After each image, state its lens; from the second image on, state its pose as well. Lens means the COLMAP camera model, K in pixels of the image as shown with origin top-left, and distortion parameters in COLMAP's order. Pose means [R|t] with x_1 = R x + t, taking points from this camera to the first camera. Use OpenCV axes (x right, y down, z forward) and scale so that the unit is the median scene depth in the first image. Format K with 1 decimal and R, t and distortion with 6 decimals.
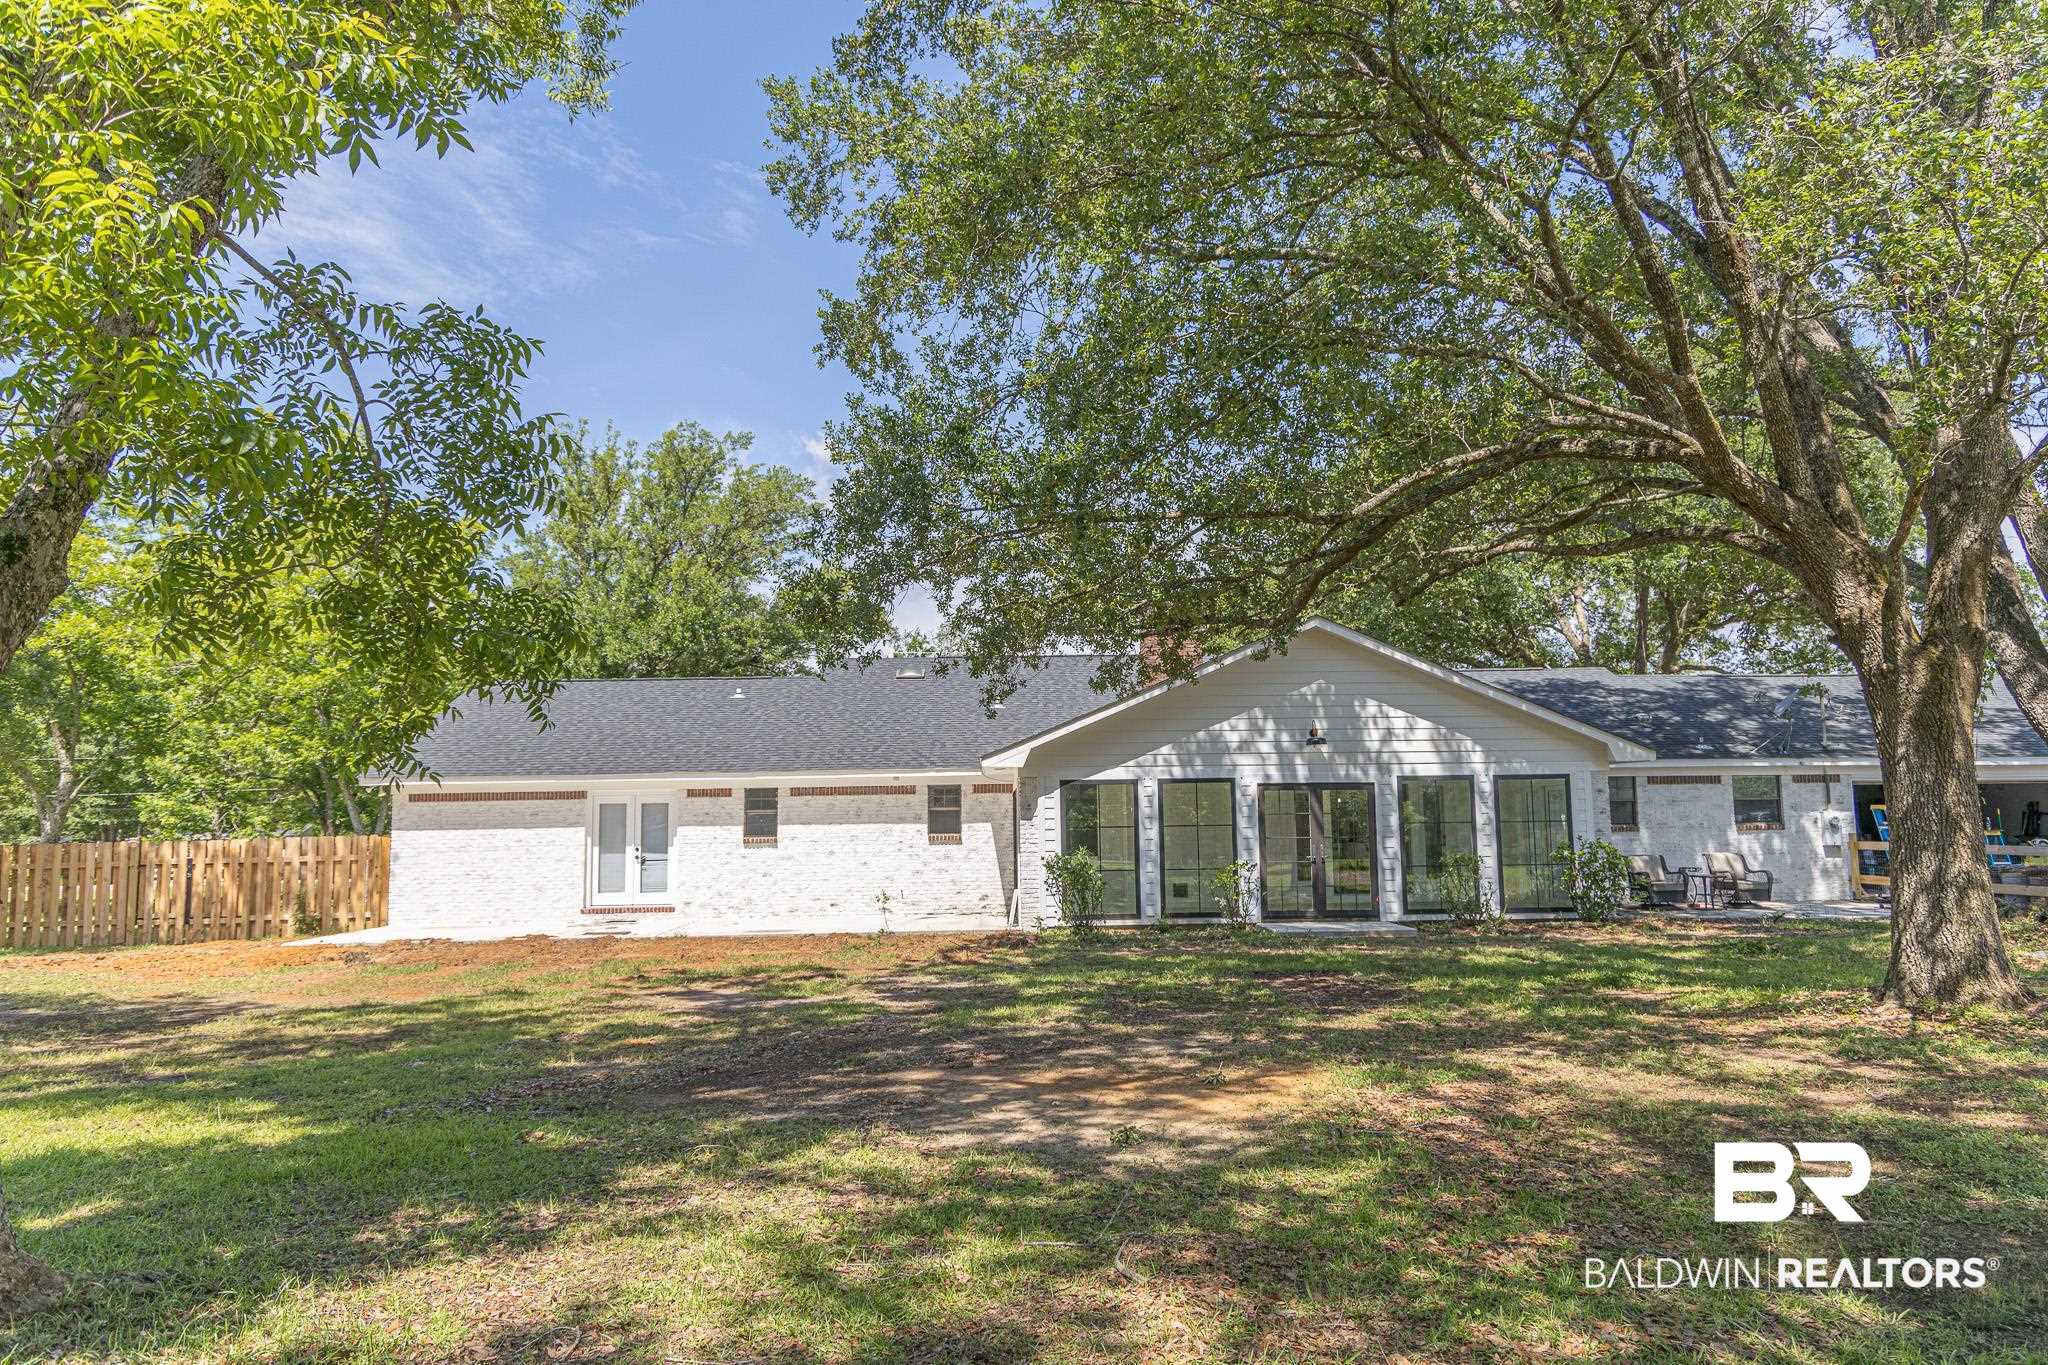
lens RADIAL K [[1376.8, 0, 1024.0], [0, 1376.8, 682.5], [0, 0, 1]] dist [0.015601, -0.006191]
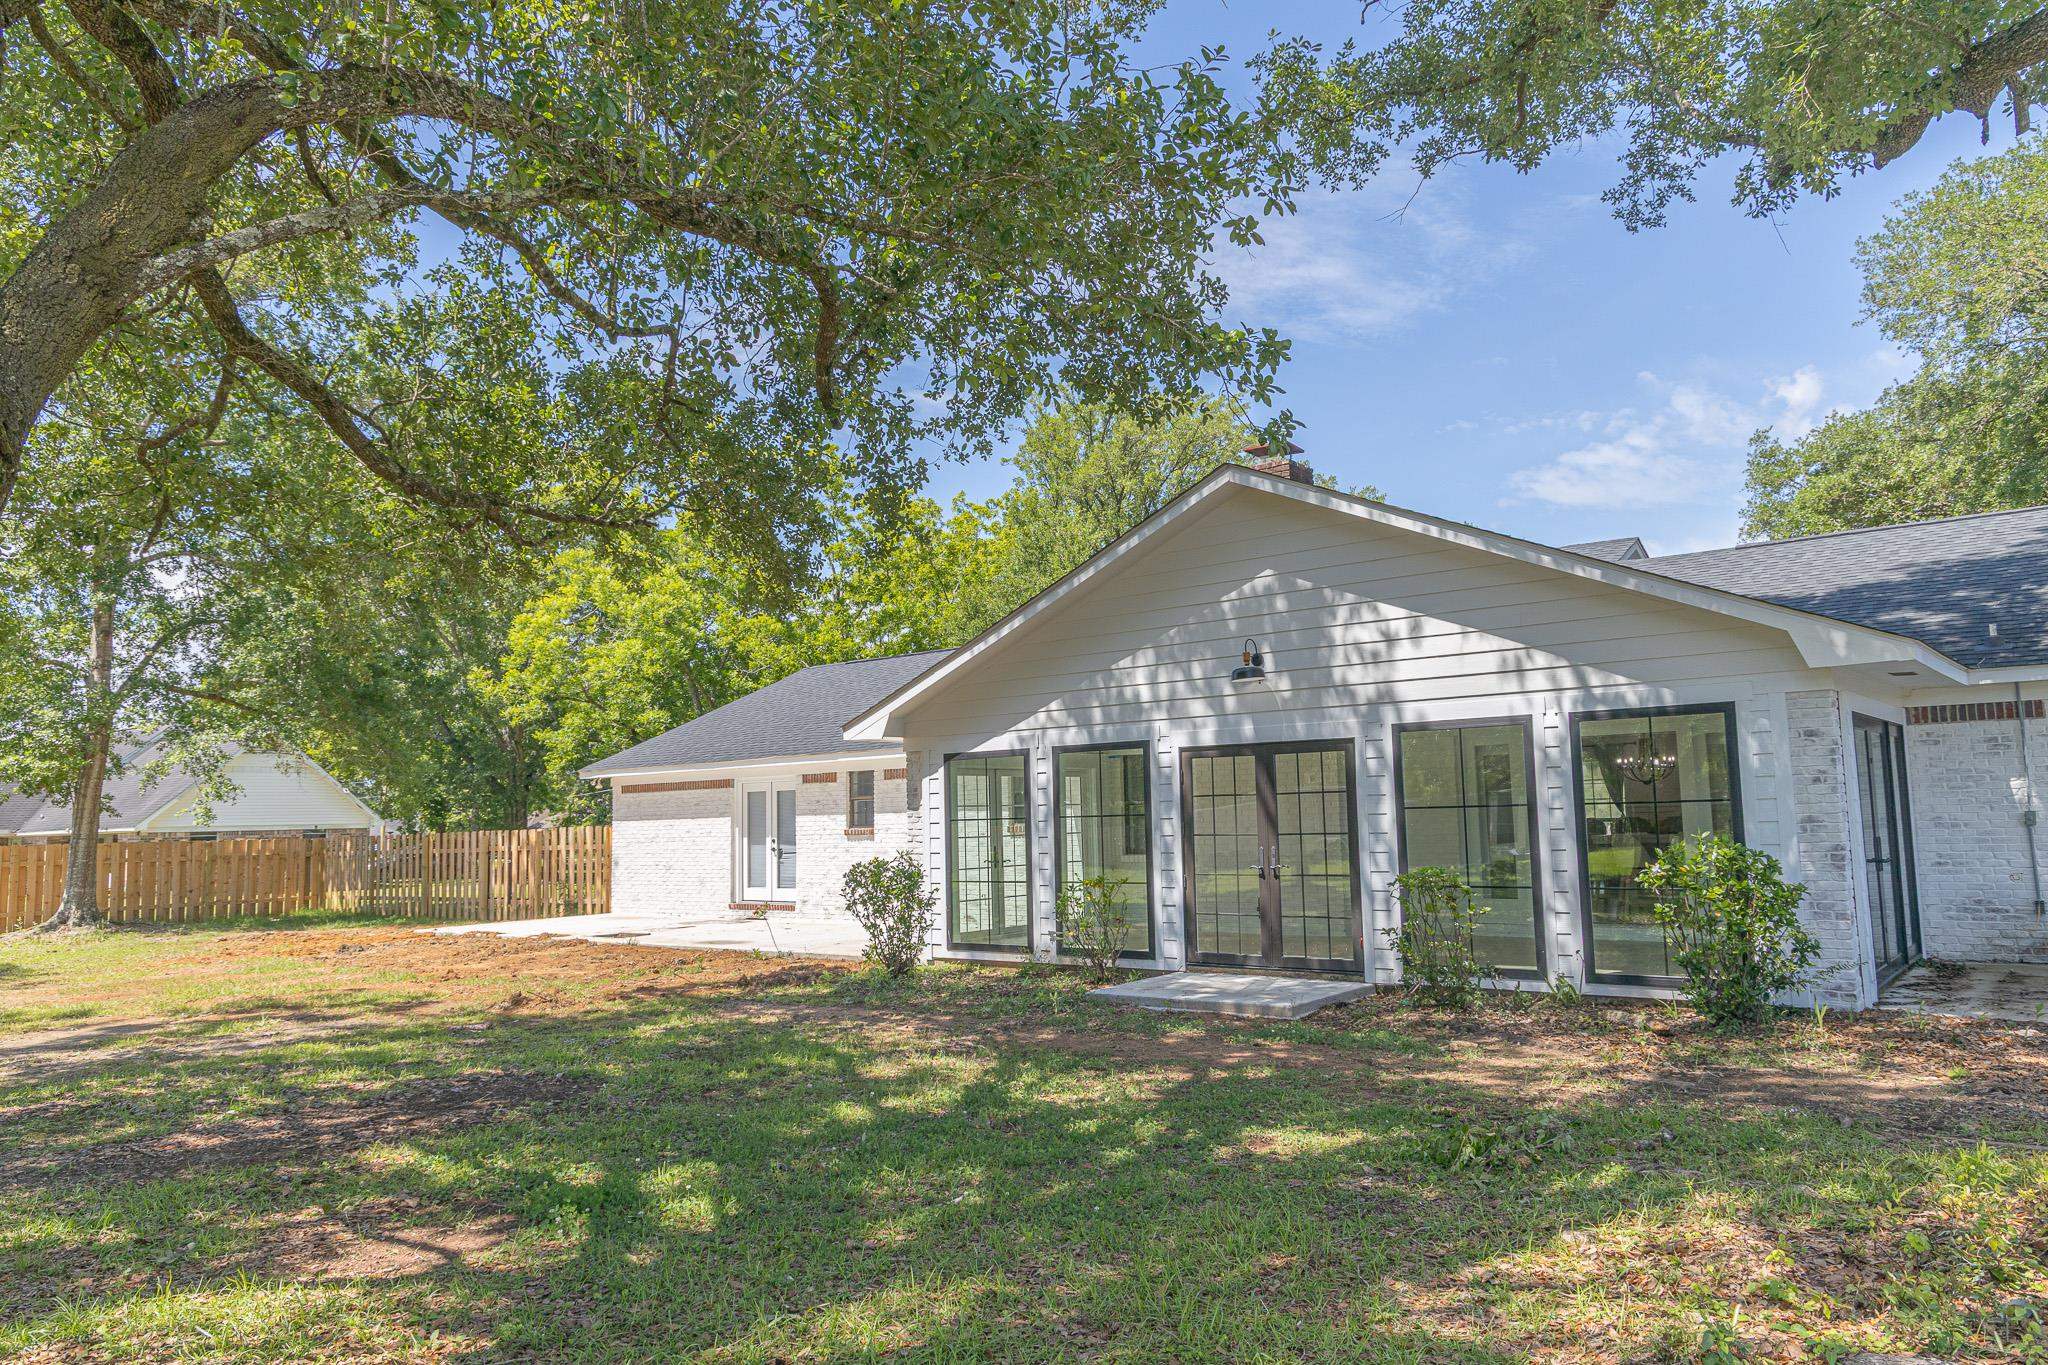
lens RADIAL K [[1376.8, 0, 1024.0], [0, 1376.8, 682.5], [0, 0, 1]] dist [0.015601, -0.006191]
pose [[0.753676, -0.069004, -0.653614, 0.522427], [0.085135, 0.996345, -0.007019, 0.041698], [0.651709, -0.050355, 0.756796, 0.479994]]
